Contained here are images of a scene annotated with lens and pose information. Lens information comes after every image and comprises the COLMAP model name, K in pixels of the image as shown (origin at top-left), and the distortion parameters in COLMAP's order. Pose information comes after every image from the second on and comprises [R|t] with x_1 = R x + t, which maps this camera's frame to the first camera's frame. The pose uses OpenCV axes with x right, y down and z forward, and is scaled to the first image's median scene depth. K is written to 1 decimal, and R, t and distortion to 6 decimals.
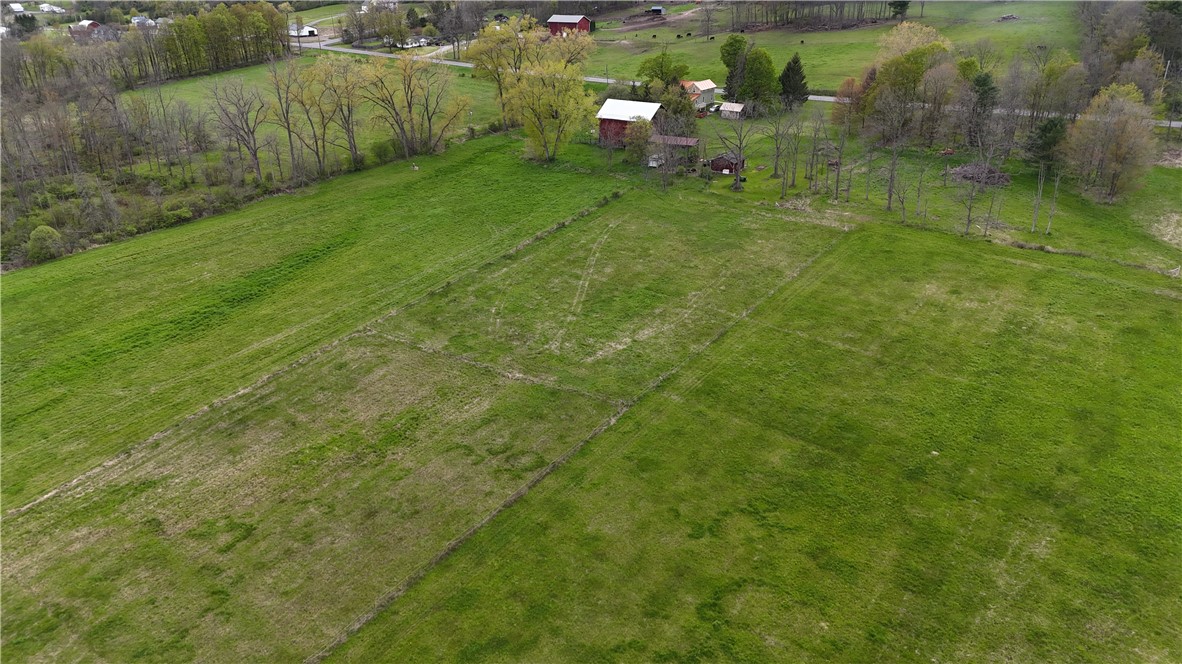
lens RADIAL K [[862.9, 0, 591.0], [0, 862.9, 332.0], [0, 0, 1]] dist [0.080090, -0.070162]
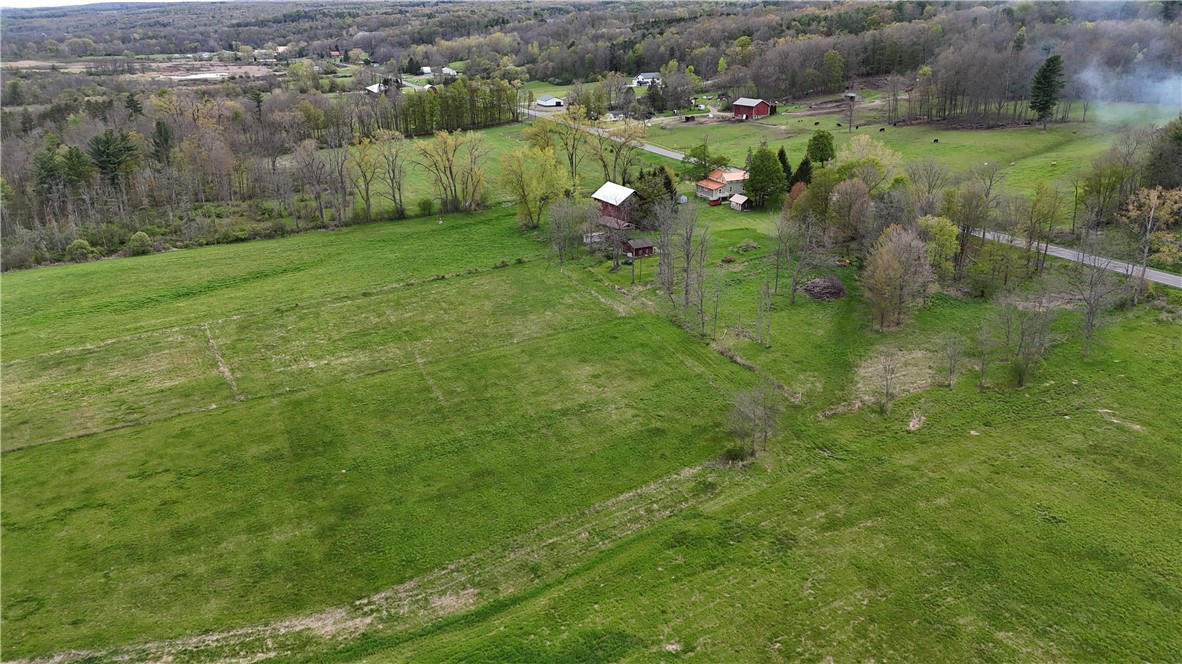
lens RADIAL K [[862.9, 0, 591.0], [0, 862.9, 332.0], [0, 0, 1]] dist [0.080090, -0.070162]
pose [[0.893016, 0.161677, -0.419981, 0.640946], [-0.187593, 0.982026, -0.020841, -0.056992], [0.409062, 0.097397, 0.907294, -0.031920]]
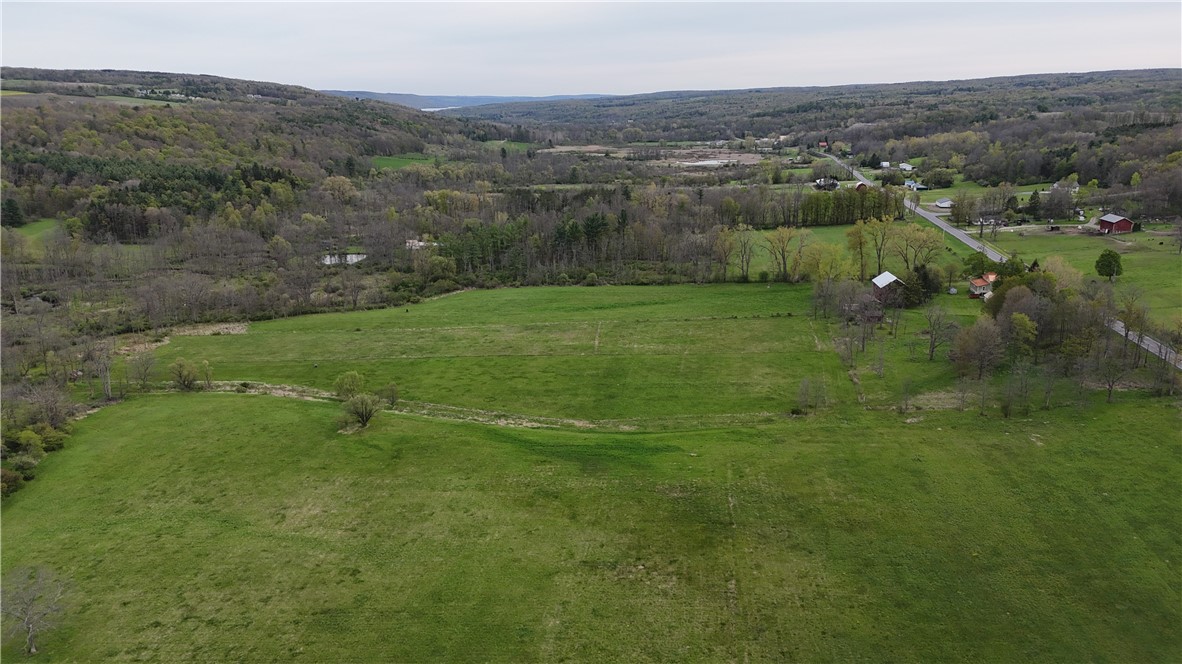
lens RADIAL K [[862.9, 0, 591.0], [0, 862.9, 332.0], [0, 0, 1]] dist [0.080090, -0.070162]
pose [[0.514272, 0.233569, -0.825209, 1.360287], [-0.349839, 0.935640, 0.046806, -0.064147], [0.783031, 0.264619, 0.562885, -0.365427]]
